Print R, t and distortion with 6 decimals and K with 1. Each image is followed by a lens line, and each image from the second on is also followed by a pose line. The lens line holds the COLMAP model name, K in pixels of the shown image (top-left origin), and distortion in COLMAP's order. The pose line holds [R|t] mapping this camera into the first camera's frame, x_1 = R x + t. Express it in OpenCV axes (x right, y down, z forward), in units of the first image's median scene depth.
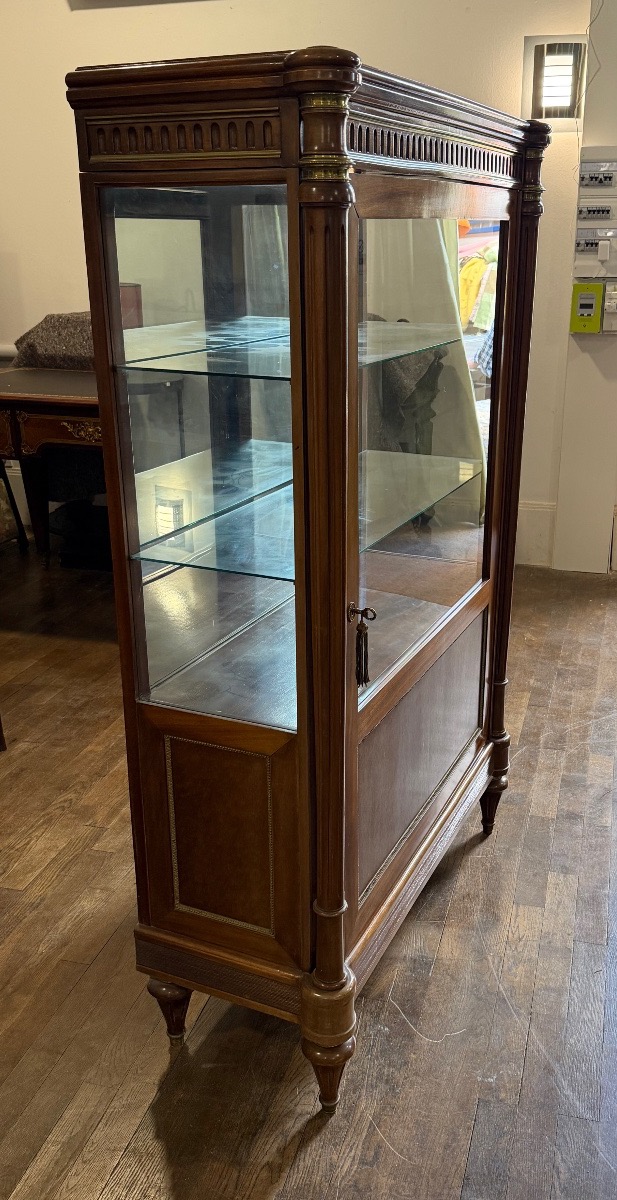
lens RADIAL K [[1032.8, 0, 346.8], [0, 1032.8, 599.5], [0, 0, 1]] dist [0.111001, -0.251771]
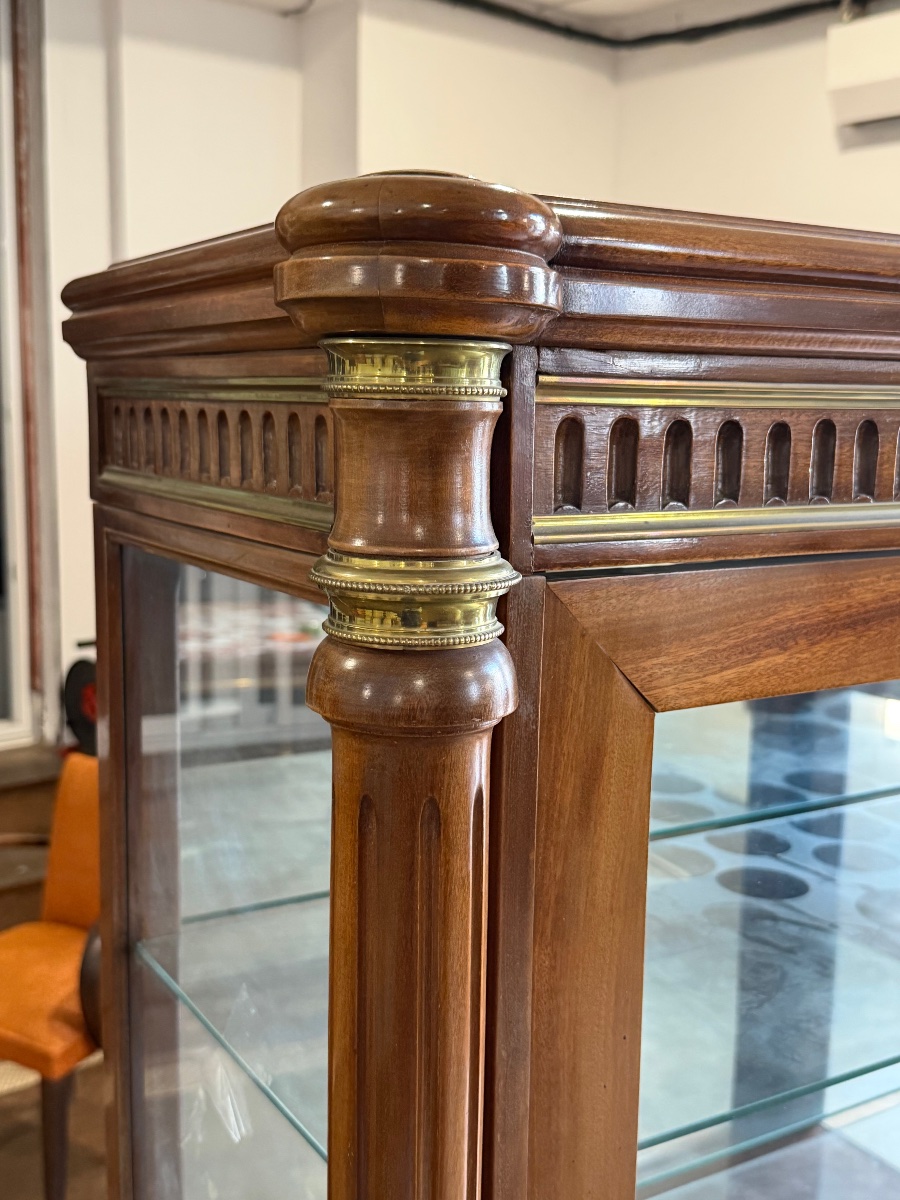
lens RADIAL K [[1308.5, 0, 450.0], [0, 1308.5, 600.0], [0, 0, 1]] dist [0.229676, -0.604268]
pose [[0.821872, 0.102255, -0.560419, 0.136487], [-0.210626, 0.968592, -0.132160, -0.271639], [0.529304, 0.226657, 0.817596, 0.535032]]
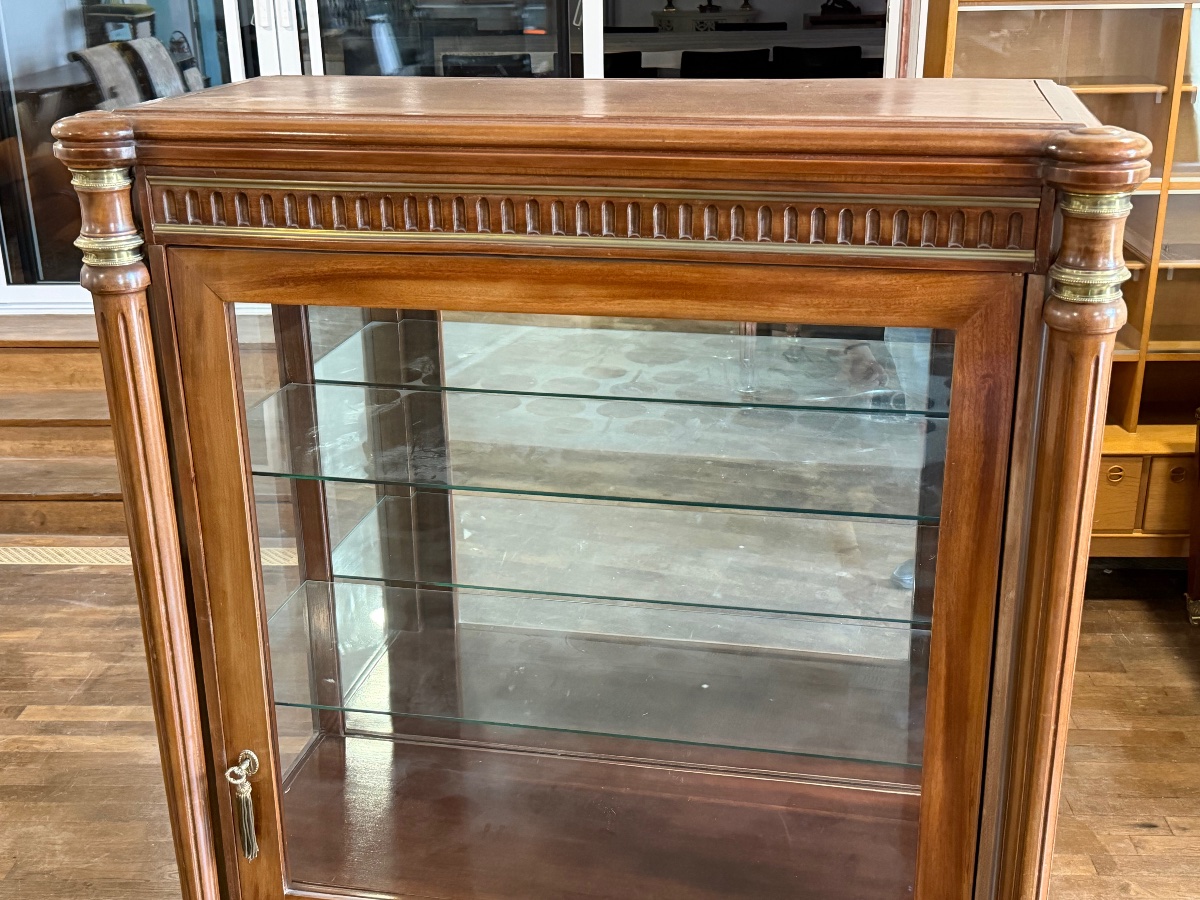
lens RADIAL K [[1388.2, 0, 600.0], [0, 1388.2, 450.0], [0, 0, 1]] dist [0.182493, -0.395750]
pose [[0.215454, 0.337644, -0.916284, 0.864061], [-0.312965, 0.912701, 0.262734, -0.508349], [0.925004, 0.230157, 0.302316, 0.784057]]
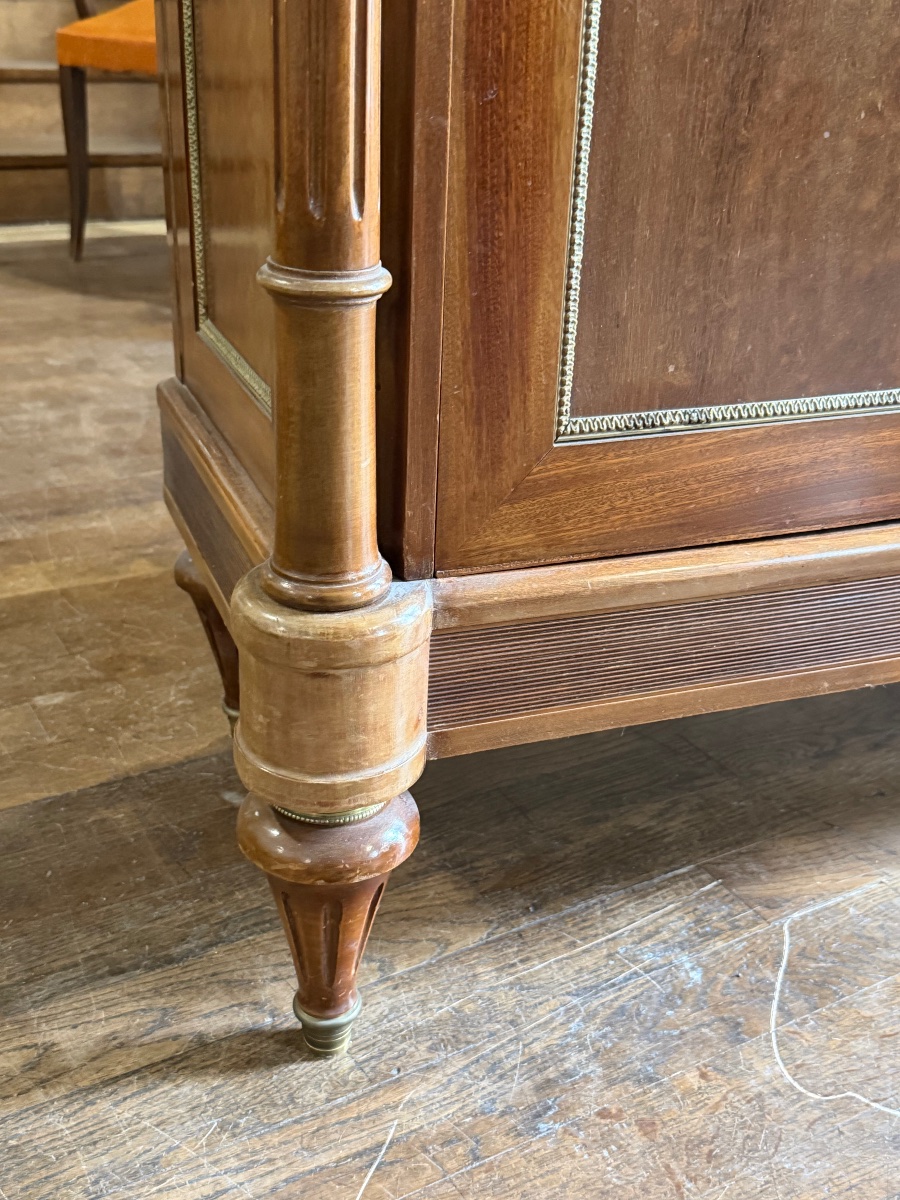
lens RADIAL K [[1308.5, 0, 450.0], [0, 1308.5, 600.0], [0, 0, 1]] dist [0.229676, -0.604268]
pose [[0.705592, 0.319493, -0.632507, 0.227824], [-0.269275, 0.946523, 0.177720, 0.290824], [0.655463, 0.044921, 0.753890, 0.740130]]
